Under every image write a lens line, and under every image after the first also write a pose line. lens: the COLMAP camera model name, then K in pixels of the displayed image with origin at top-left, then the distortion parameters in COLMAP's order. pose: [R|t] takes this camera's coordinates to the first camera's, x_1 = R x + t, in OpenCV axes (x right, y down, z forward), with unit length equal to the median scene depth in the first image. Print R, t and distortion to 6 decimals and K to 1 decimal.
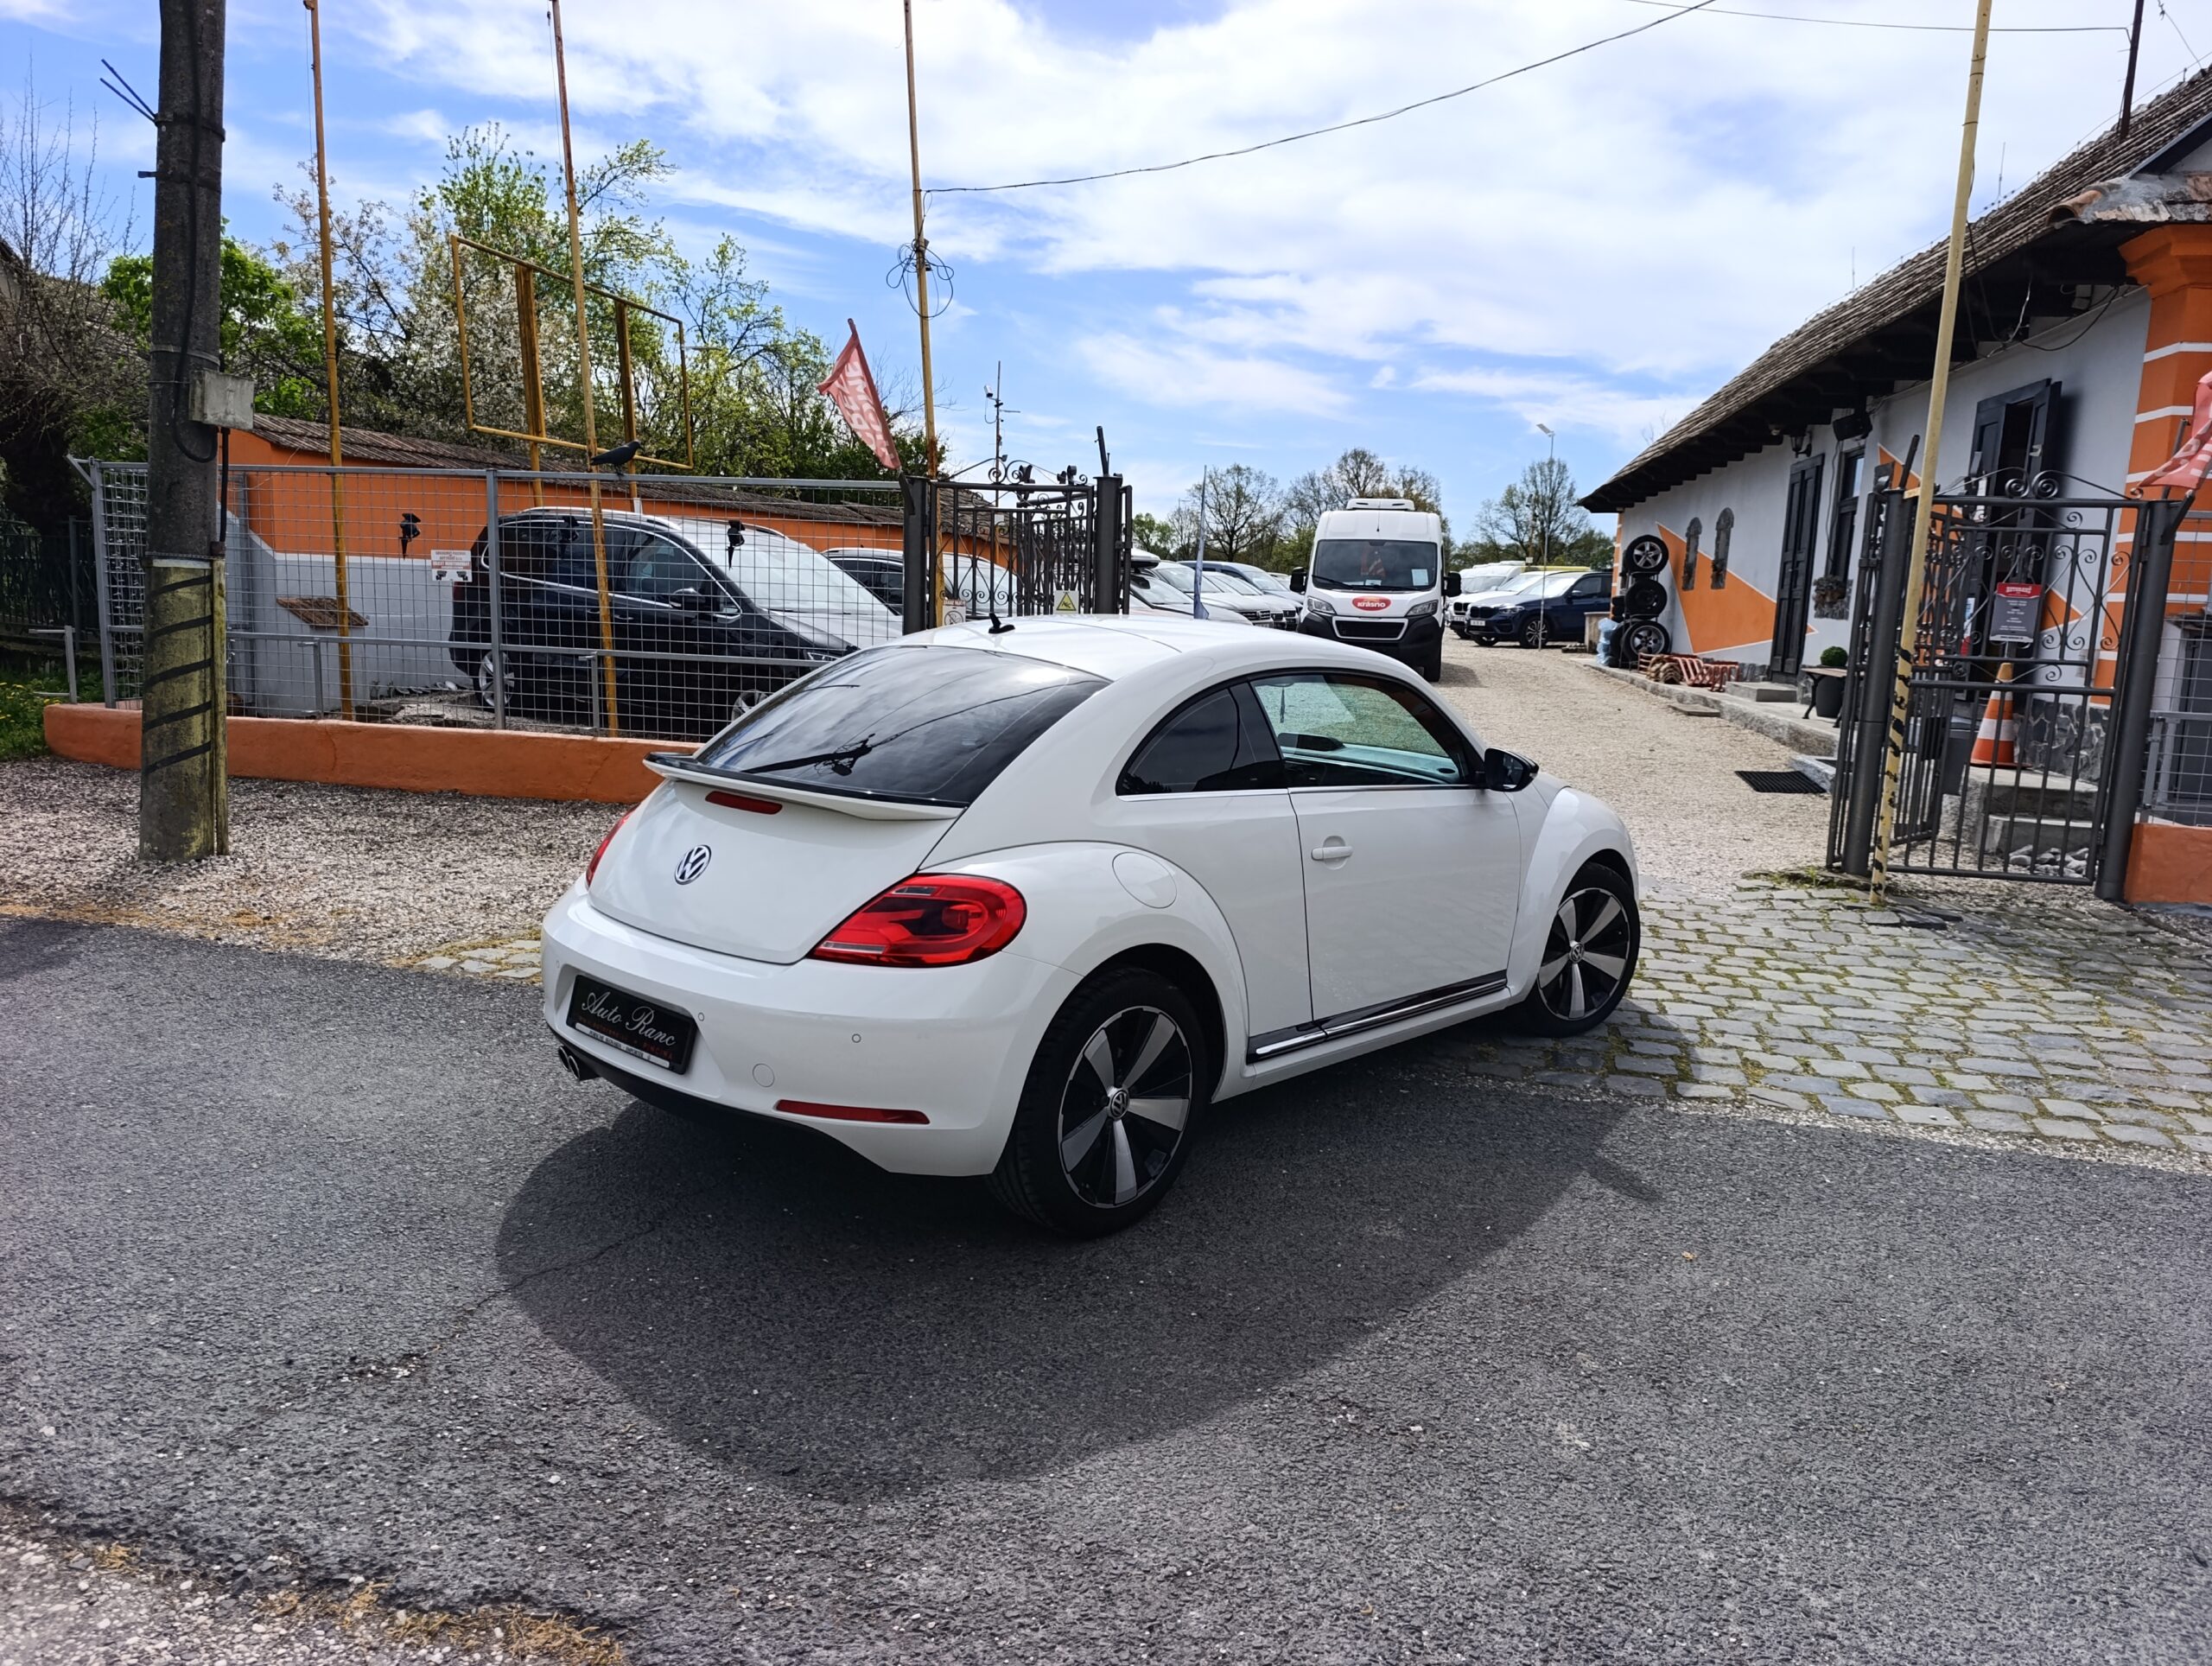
lens RADIAL K [[1506.2, 0, 1113.3], [0, 1506.2, 830.2], [0, 0, 1]] dist [0.019688, -0.026713]
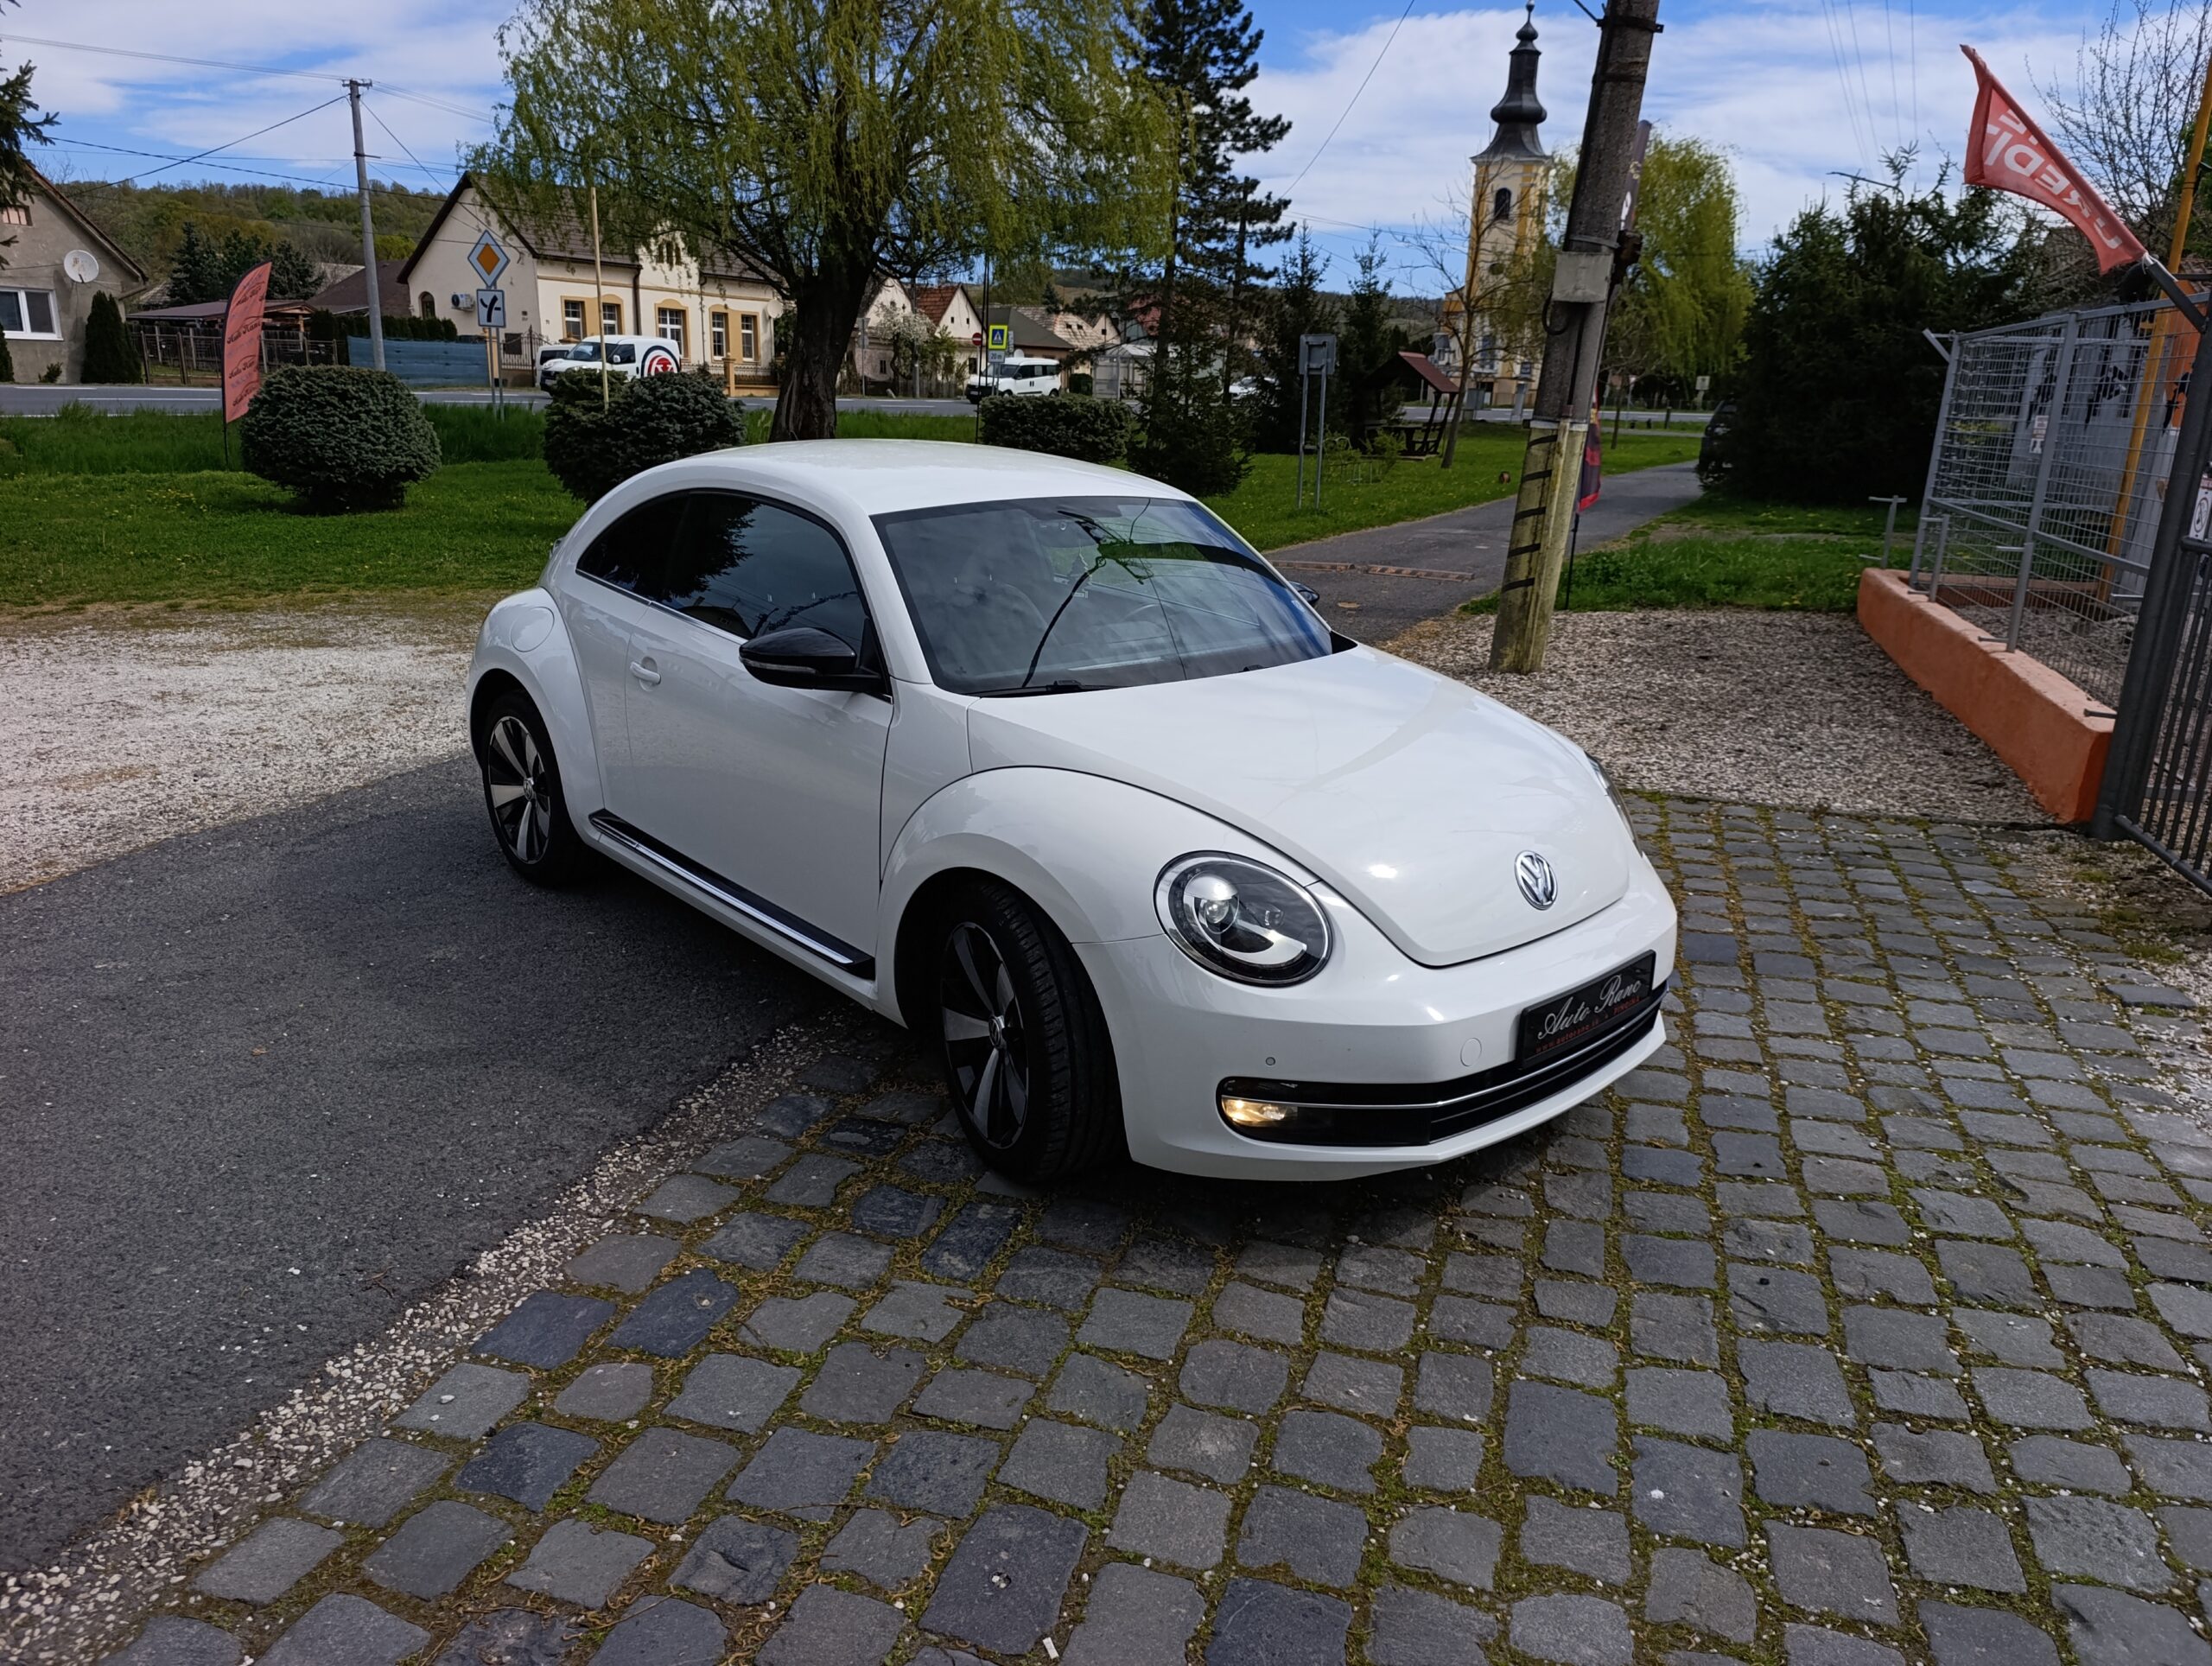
lens RADIAL K [[1506.2, 0, 1115.0], [0, 1506.2, 835.7], [0, 0, 1]] dist [0.019688, -0.026713]
pose [[-0.086361, 0.247745, -0.964968, 0.947297], [-0.189446, 0.946830, 0.260043, -0.171911], [0.978086, 0.205267, -0.034835, 1.162290]]
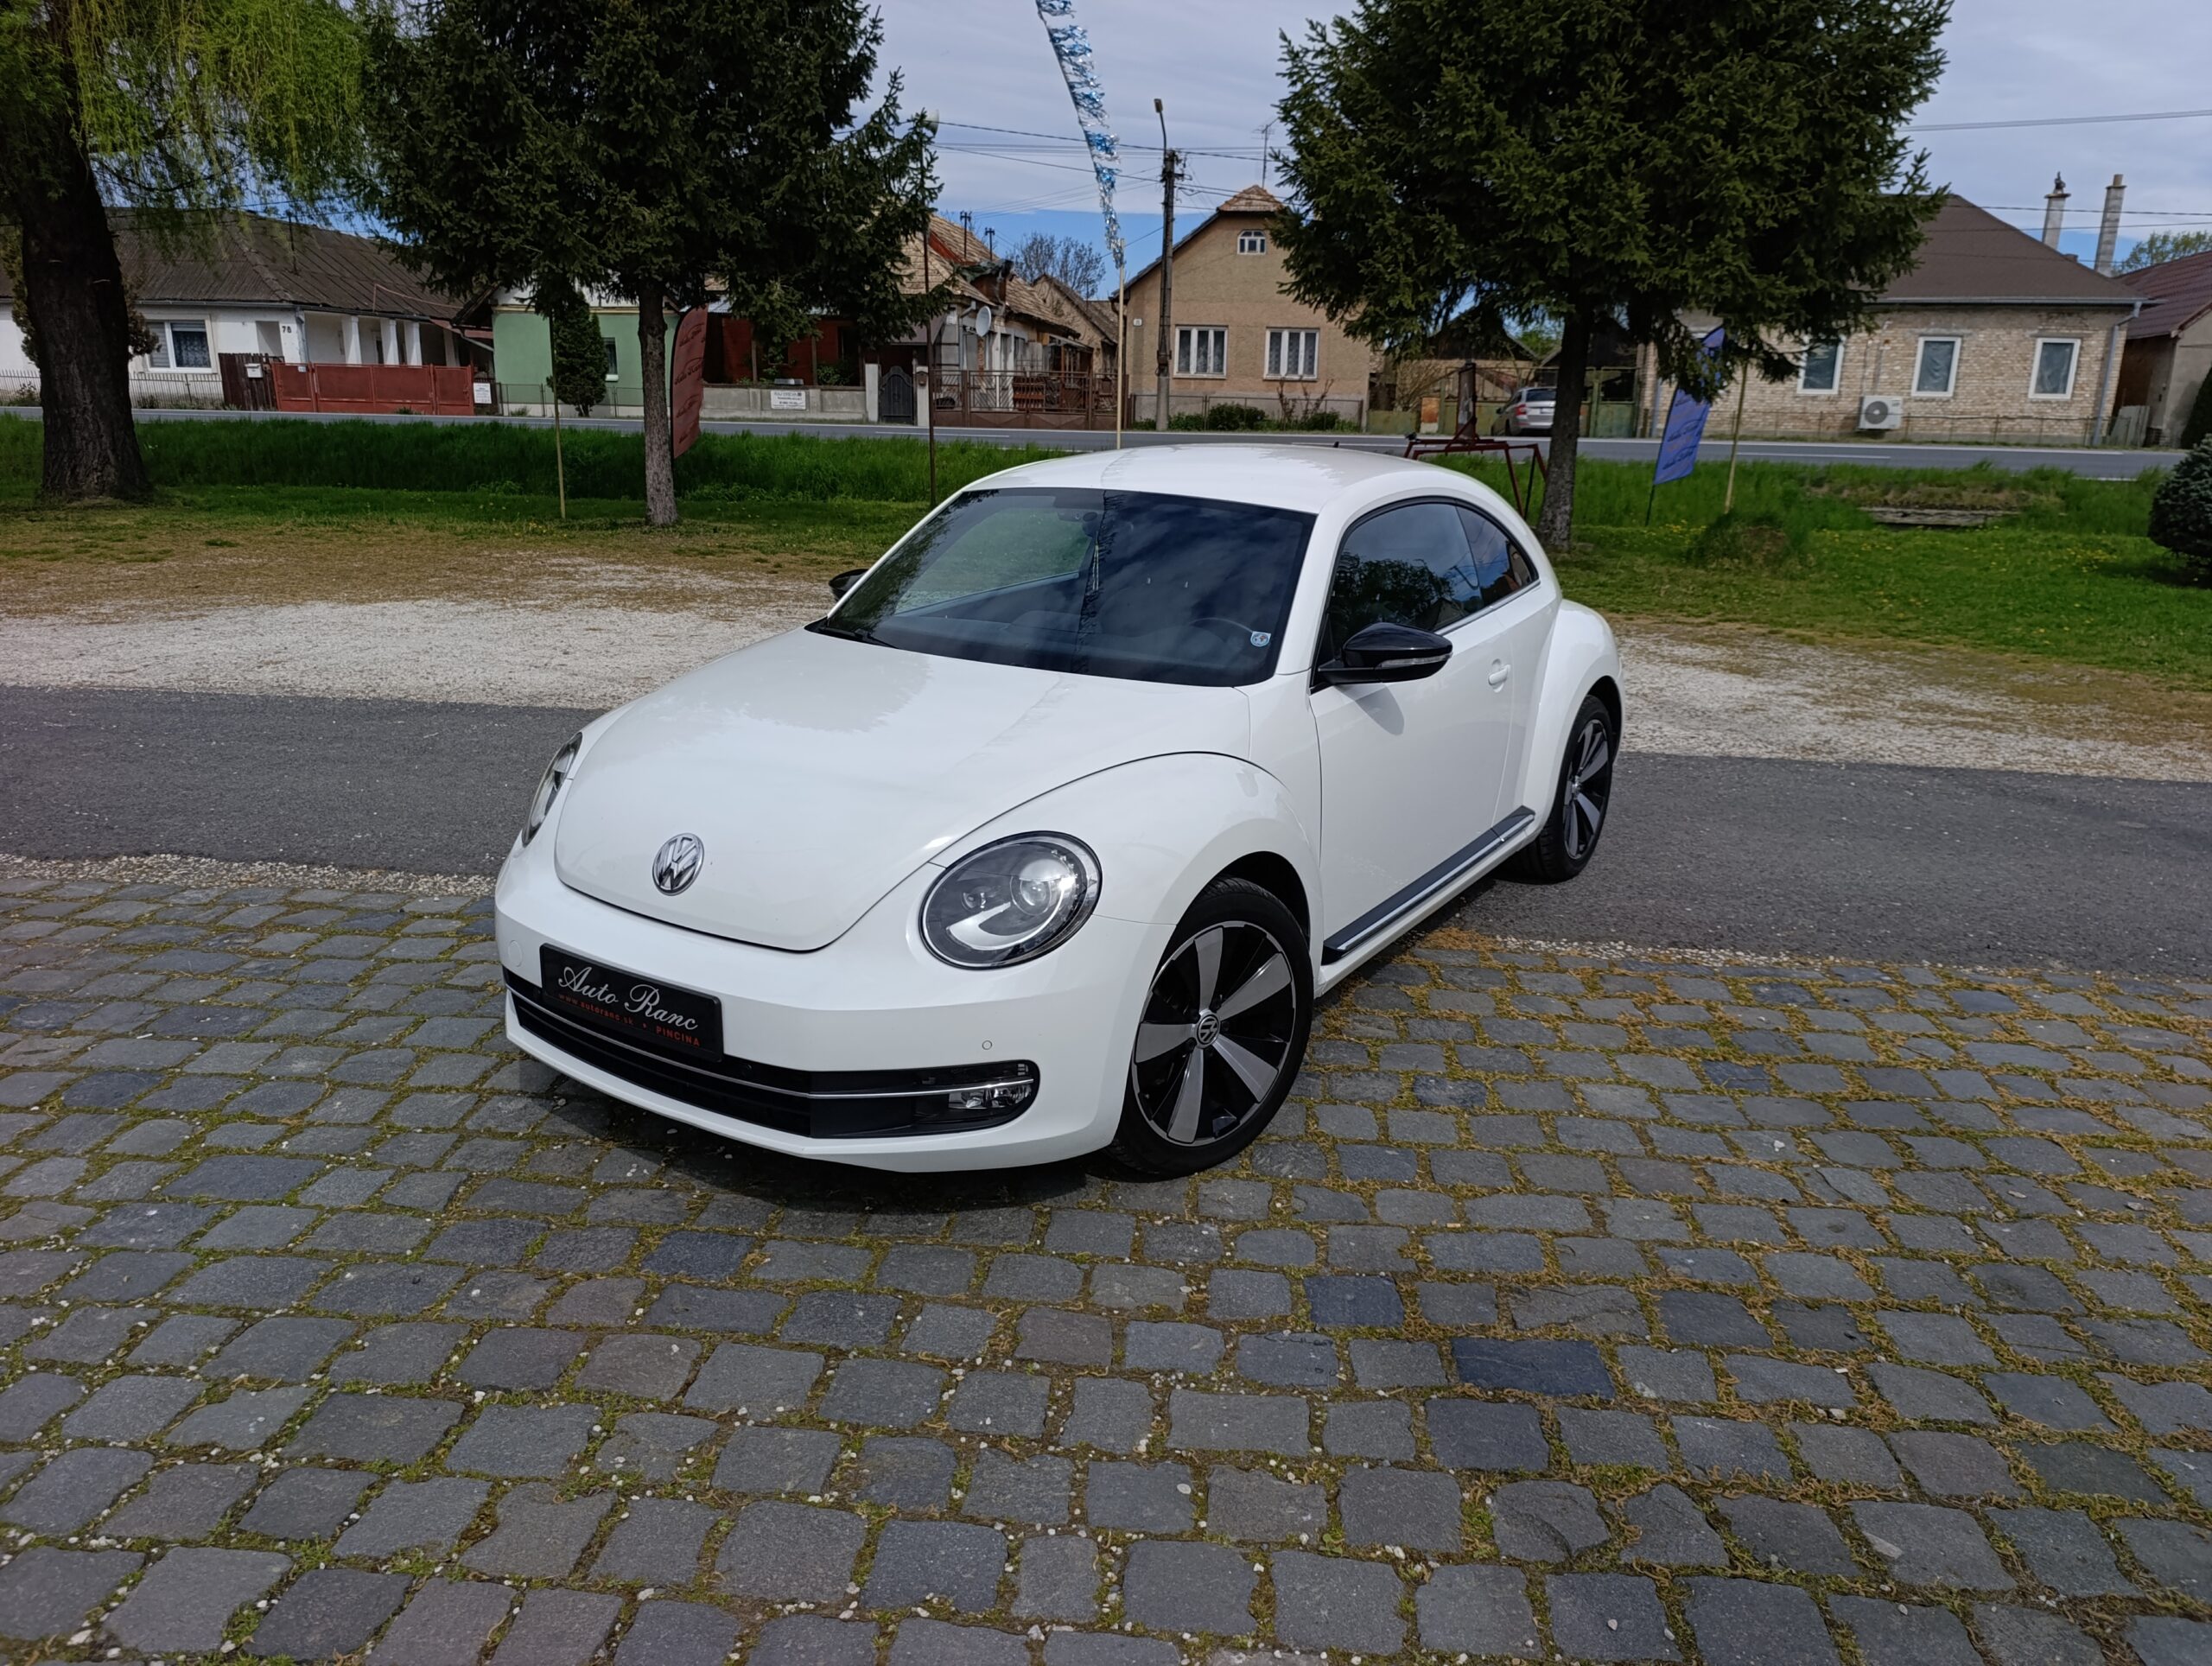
lens RADIAL K [[1506.2, 0, 1111.6], [0, 1506.2, 824.0], [0, 0, 1]] dist [0.019688, -0.026713]
pose [[-0.988234, -0.017045, -0.151995, 0.238494], [-0.079152, 0.907340, 0.412878, -0.301556], [0.130873, 0.420051, -0.898014, 1.881926]]
